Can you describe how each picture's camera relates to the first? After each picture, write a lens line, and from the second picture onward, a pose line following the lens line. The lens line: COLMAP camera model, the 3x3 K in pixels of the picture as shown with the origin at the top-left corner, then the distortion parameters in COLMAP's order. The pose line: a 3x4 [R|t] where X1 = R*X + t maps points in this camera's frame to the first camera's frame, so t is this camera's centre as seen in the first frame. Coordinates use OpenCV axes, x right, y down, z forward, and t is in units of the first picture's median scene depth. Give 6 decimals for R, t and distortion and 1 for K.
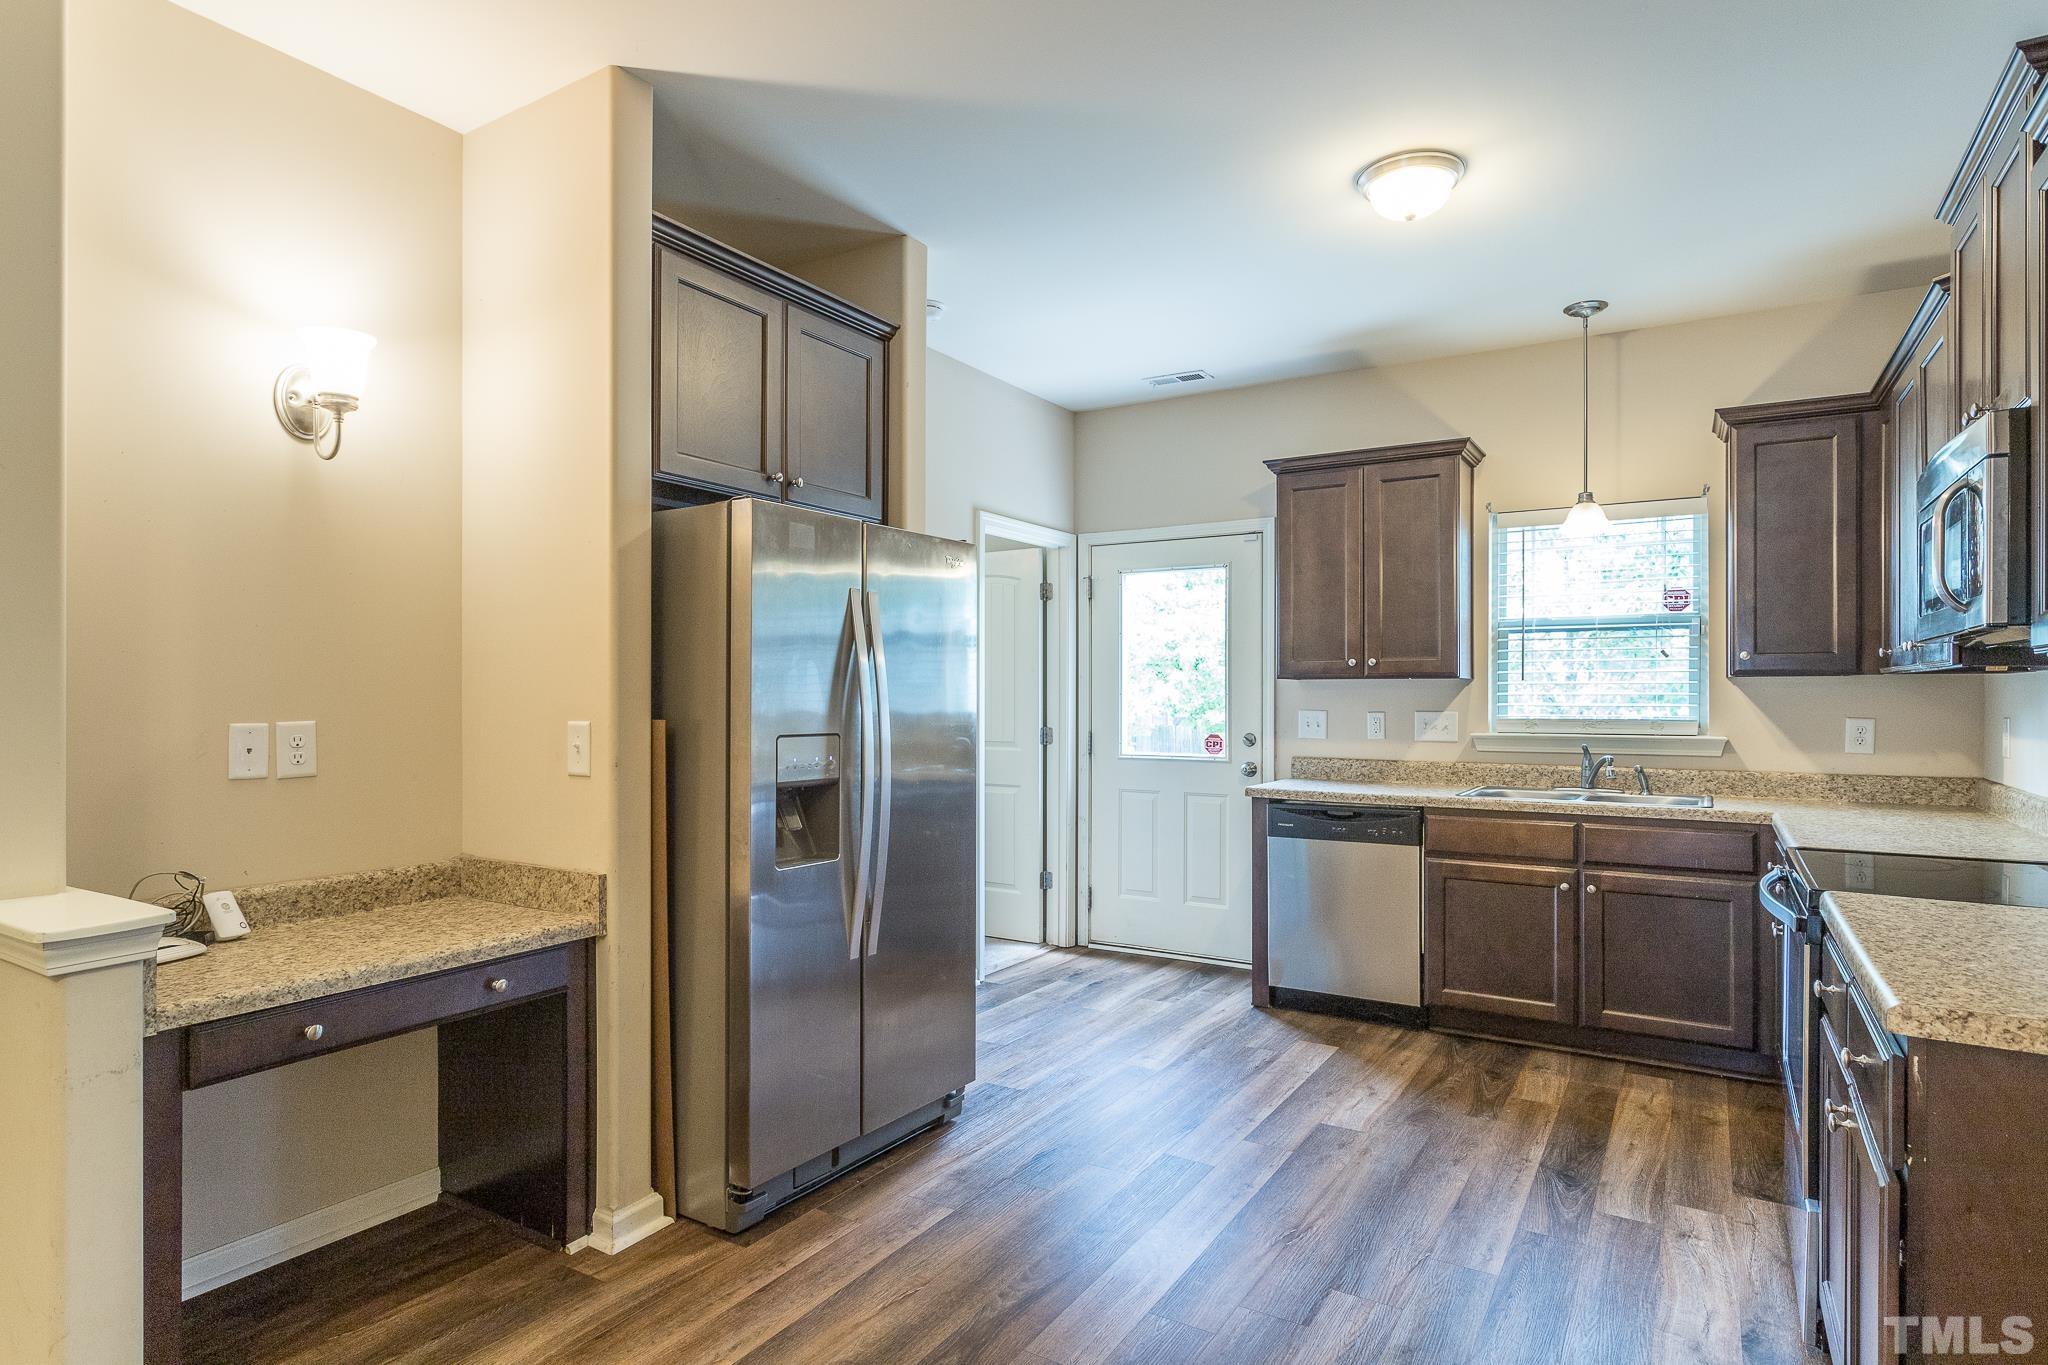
lens RADIAL K [[1115.9, 0, 1023.0], [0, 1115.9, 700.0], [0, 0, 1]] dist [0.000239, 0.000642]
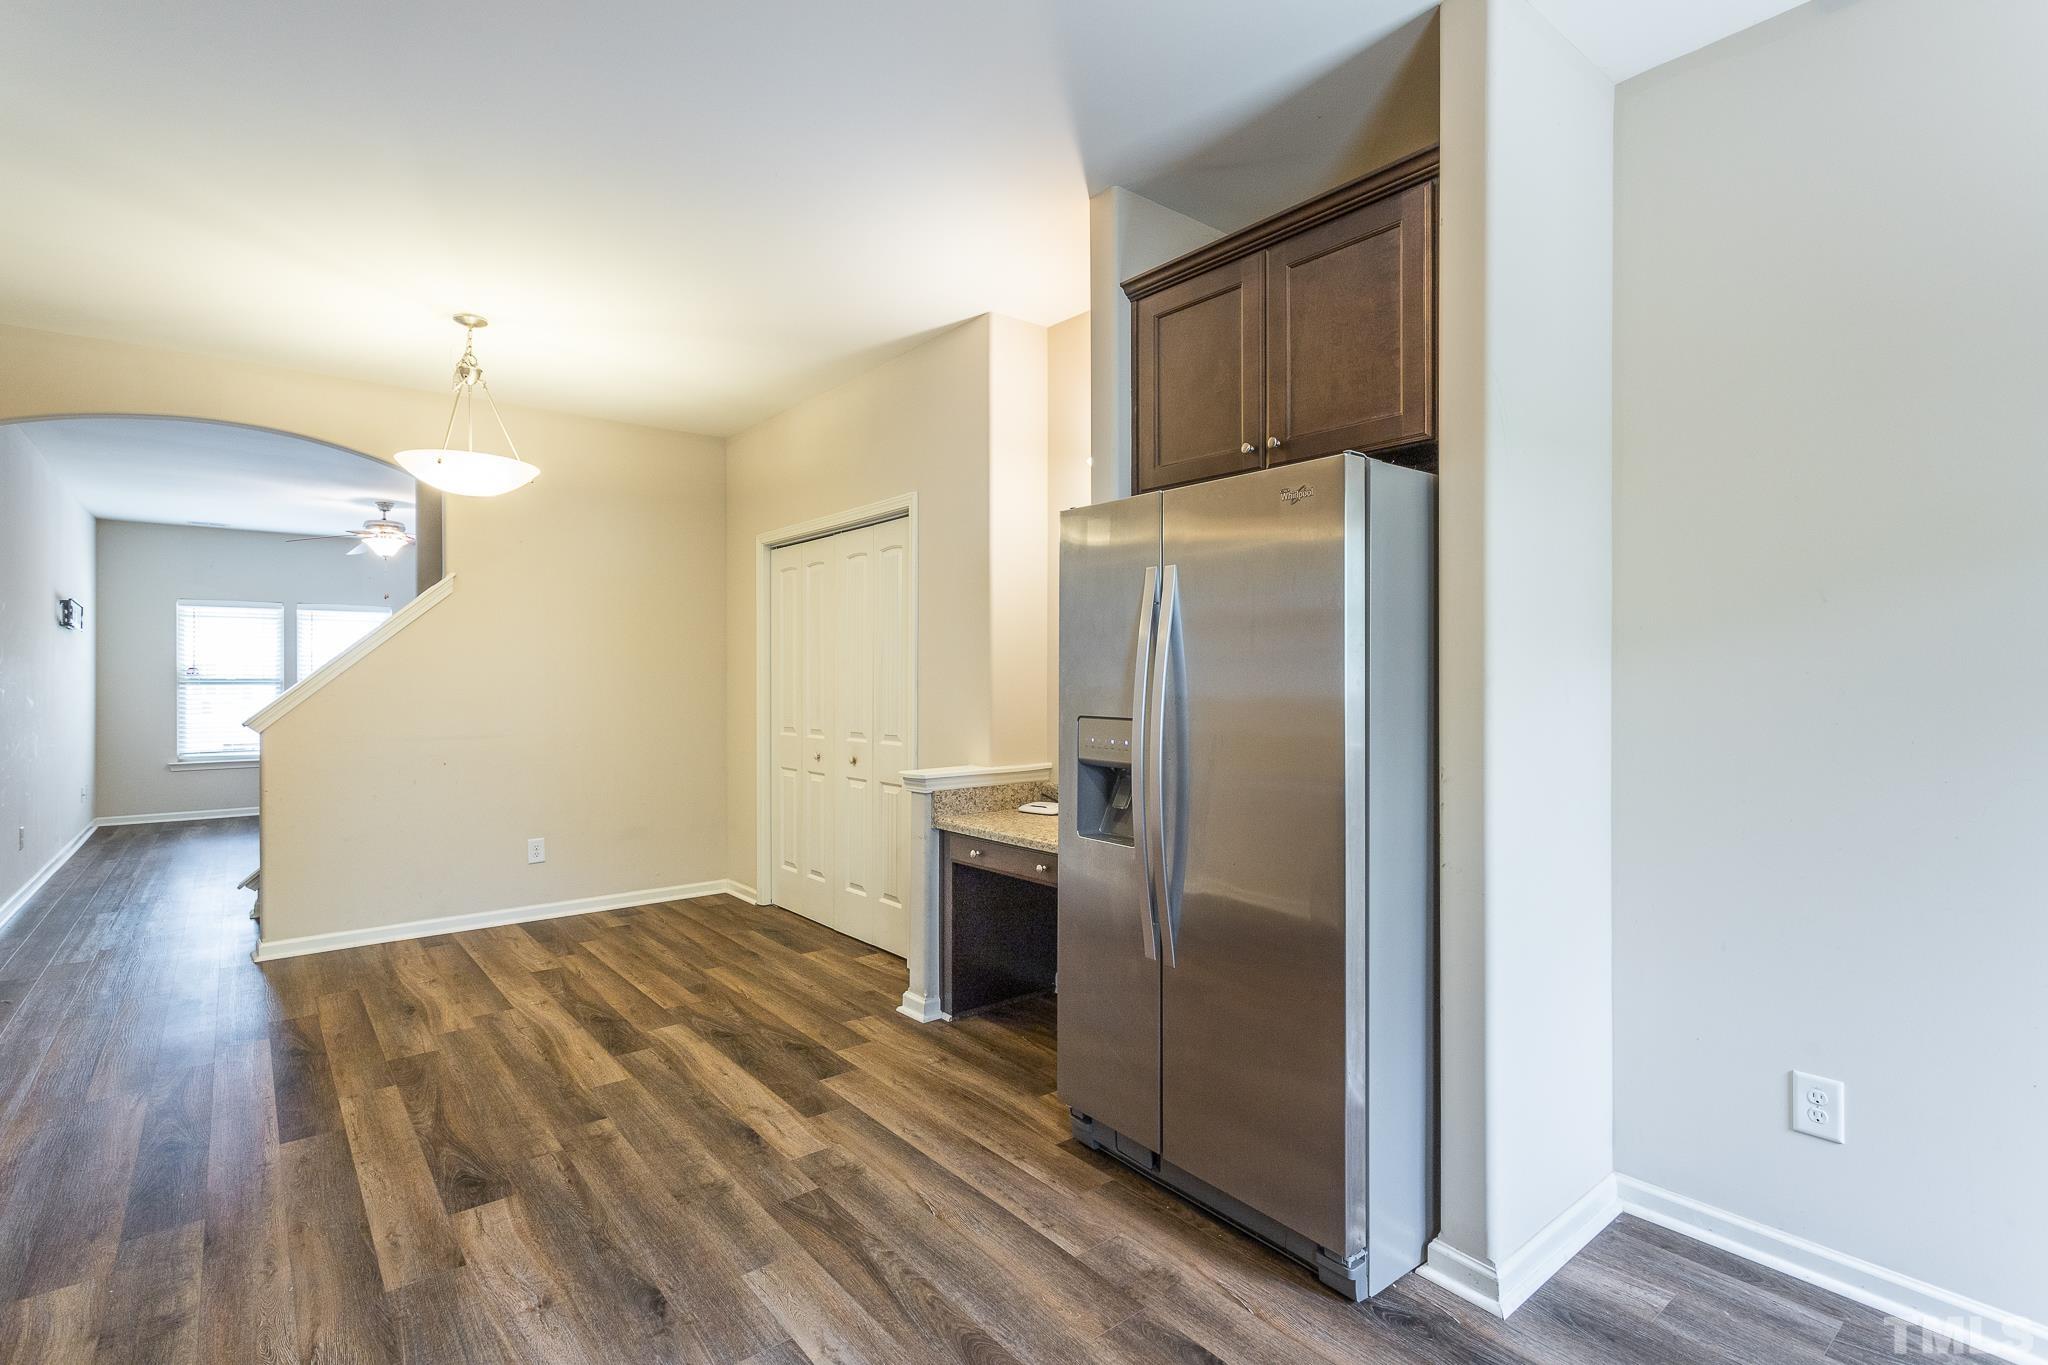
lens RADIAL K [[966.0, 0, 1021.5], [0, 966.0, 677.5], [0, 0, 1]] dist [0.000560, 0.000167]
pose [[-0.333539, -0.000953, -0.942736, 0.470311], [-0.003243, 0.999995, 0.000136, -0.004476], [0.942731, 0.003102, -0.333540, 0.838065]]
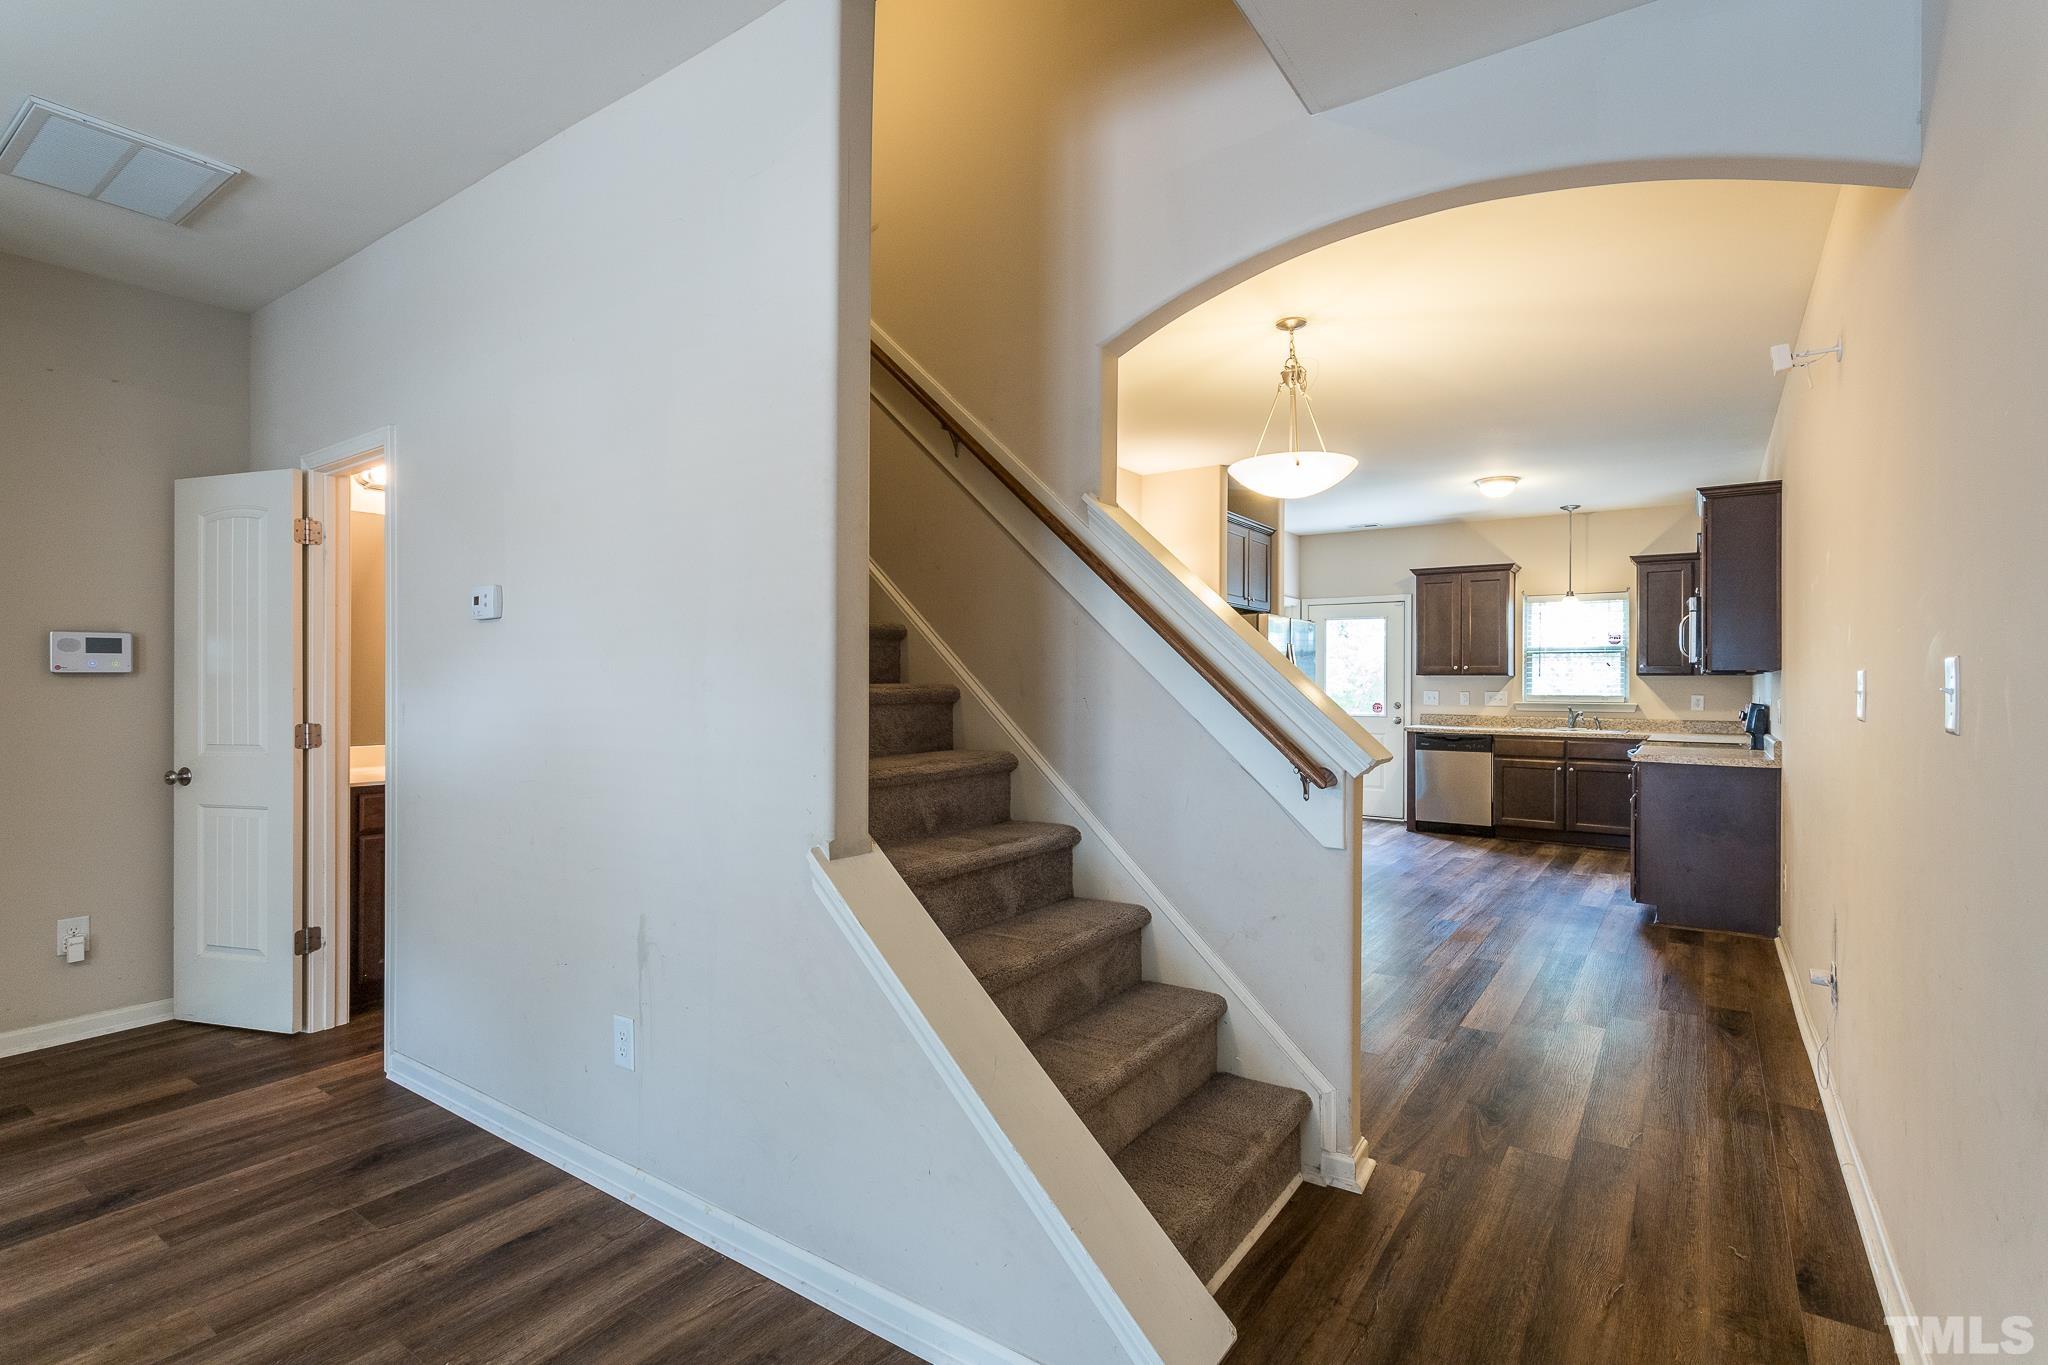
lens RADIAL K [[974.9, 0, 1024.0], [0, 974.9, 682.5], [0, 0, 1]] dist [0.002240, -0.000065]
pose [[0.998336, 0.004940, -0.057453, -0.471331], [-0.005178, 0.999979, -0.004004, 0.006558], [0.057432, 0.004294, 0.998340, -1.007518]]
